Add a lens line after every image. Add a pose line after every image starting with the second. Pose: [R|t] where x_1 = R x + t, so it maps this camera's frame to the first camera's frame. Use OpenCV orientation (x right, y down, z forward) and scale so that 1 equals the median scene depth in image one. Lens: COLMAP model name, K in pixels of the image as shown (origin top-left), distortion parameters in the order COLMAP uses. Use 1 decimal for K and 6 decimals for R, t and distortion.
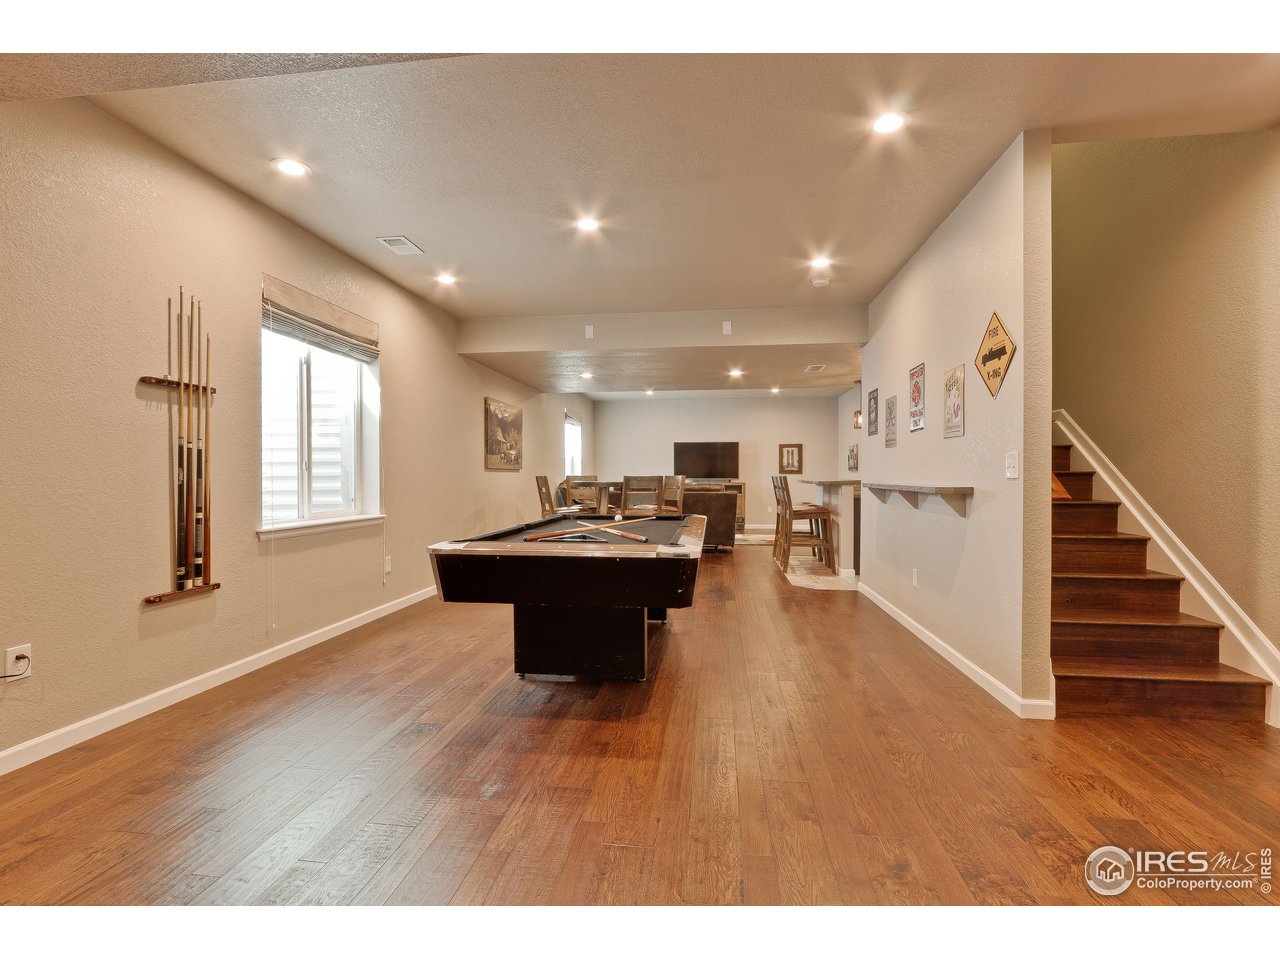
lens RADIAL K [[592.0, 0, 643.4], [0, 592.0, 476.2], [0, 0, 1]] dist [-0.004146, 0.000116]
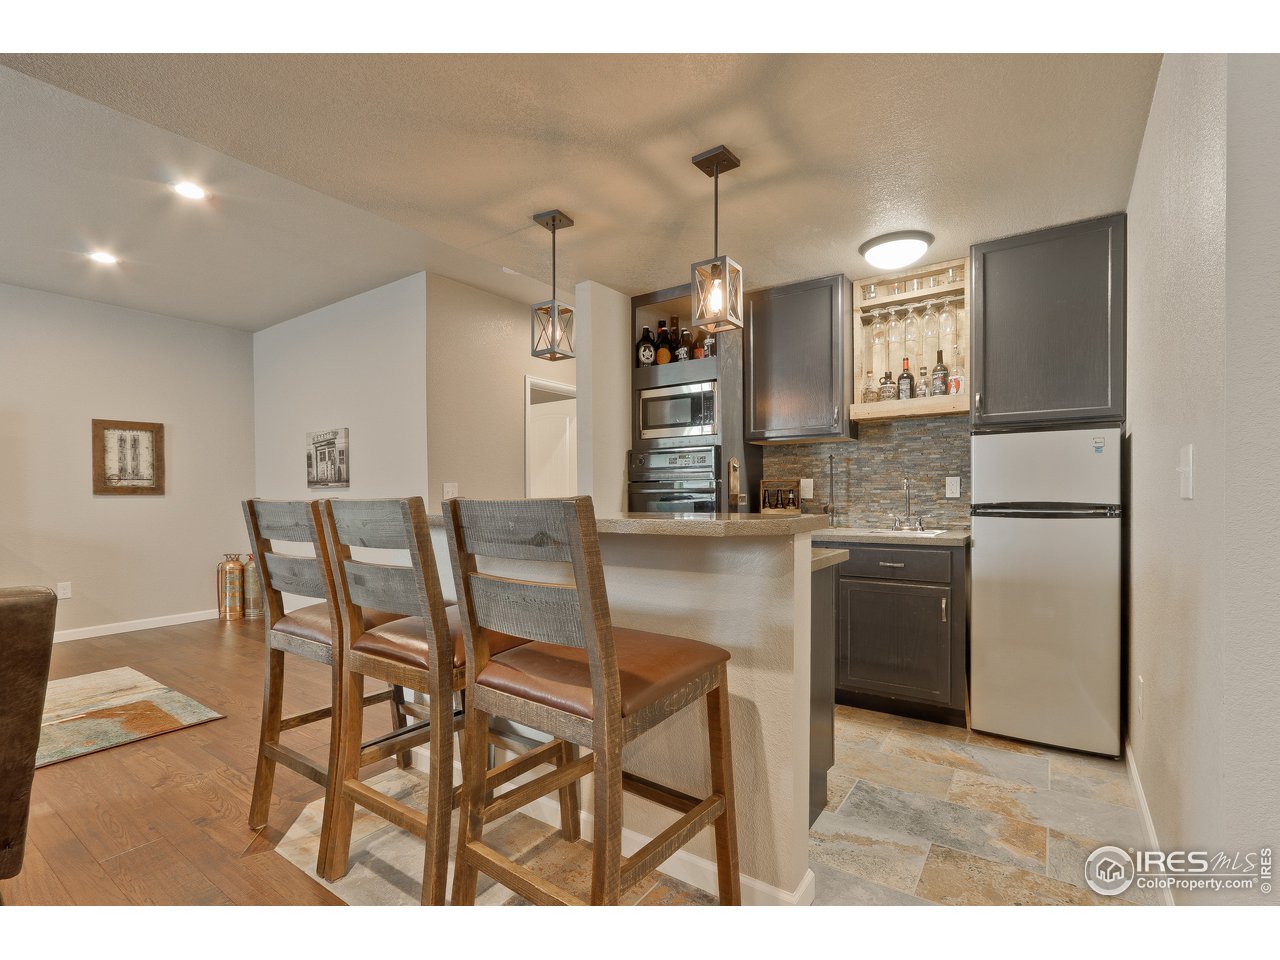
lens RADIAL K [[592.0, 0, 631.3], [0, 592.0, 489.9], [0, 0, 1]] dist [-0.004146, 0.000116]
pose [[0.472373, -0.000403, 0.881399, 0.055676], [0.013307, 0.999889, -0.006675, -0.000437], [-0.881298, 0.014882, 0.472326, 0.509834]]
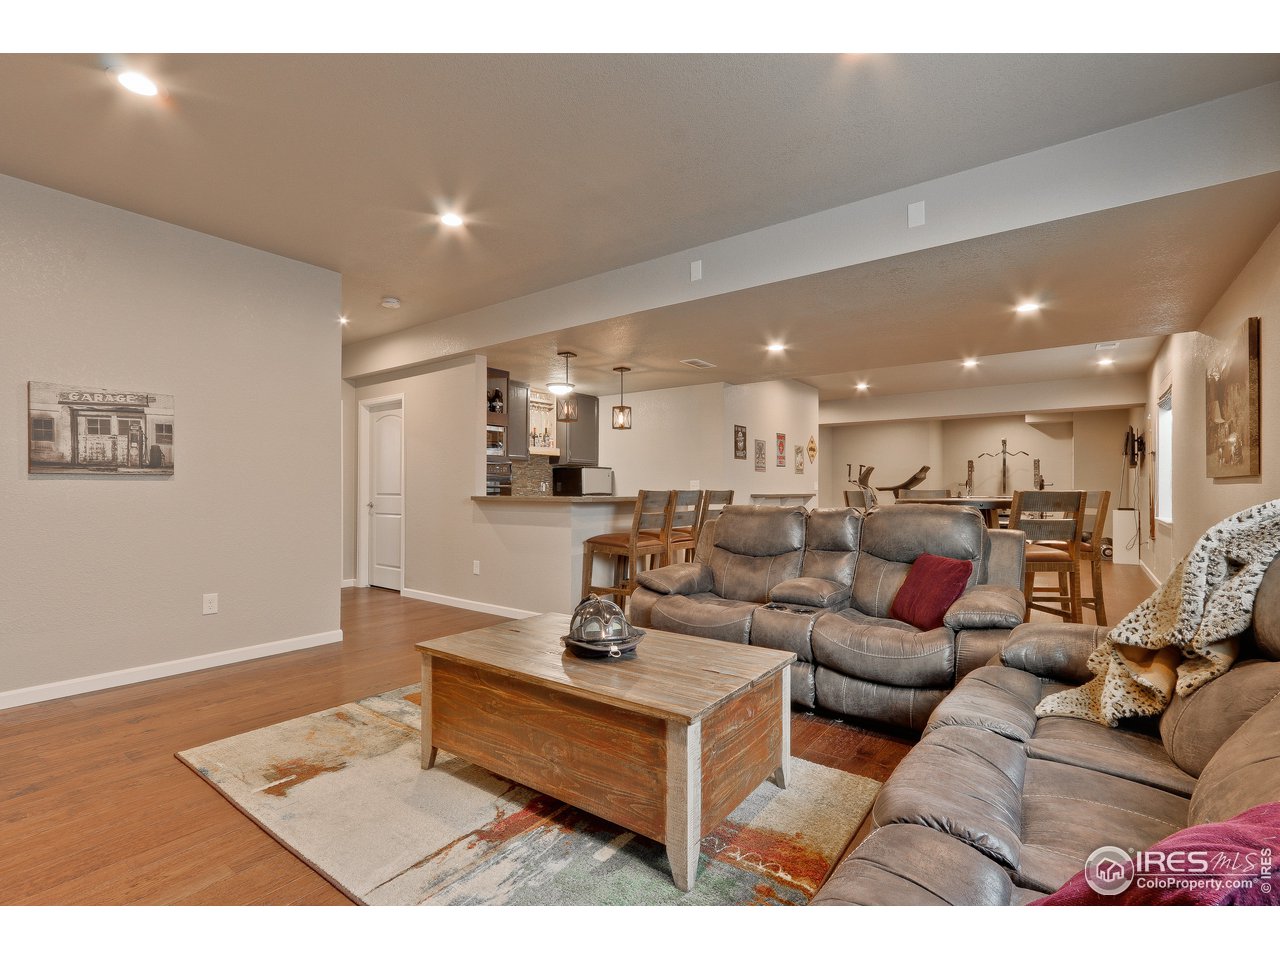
lens RADIAL K [[592.0, 0, 631.4], [0, 592.0, 485.9], [0, 0, 1]] dist [-0.004146, 0.000116]
pose [[-0.871539, -0.005788, 0.490293, -0.025962], [-0.004735, 0.999983, 0.003388, -0.004247], [-0.490304, 0.000631, -0.871551, 0.997898]]
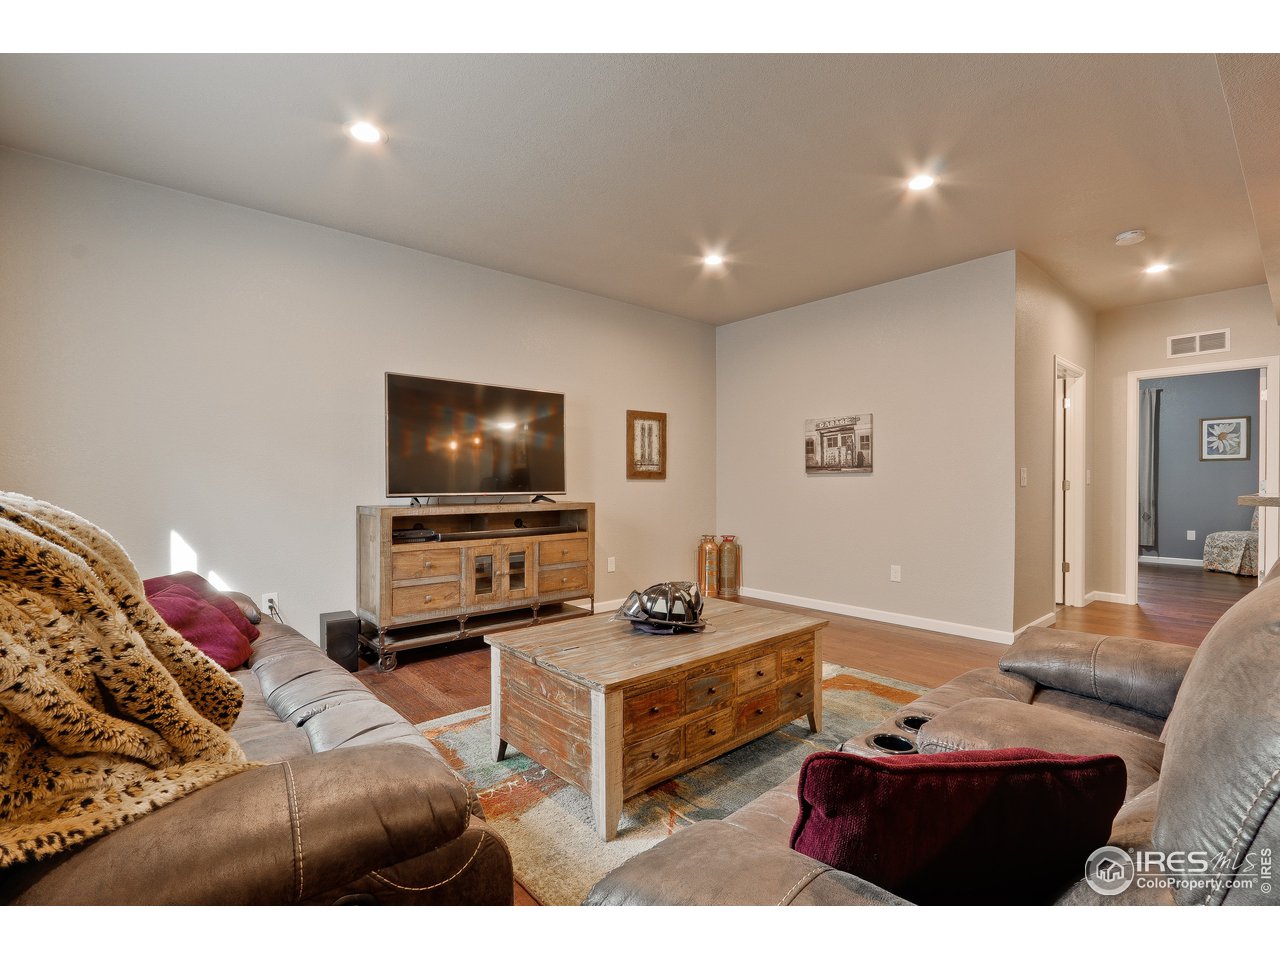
lens RADIAL K [[592.0, 0, 649.2], [0, 592.0, 486.9], [0, 0, 1]] dist [-0.004146, 0.000116]
pose [[0.650716, -0.012711, 0.759214, -0.083858], [0.007483, 0.999919, 0.010328, -0.002954], [-0.759284, -0.001039, 0.650759, 0.713884]]
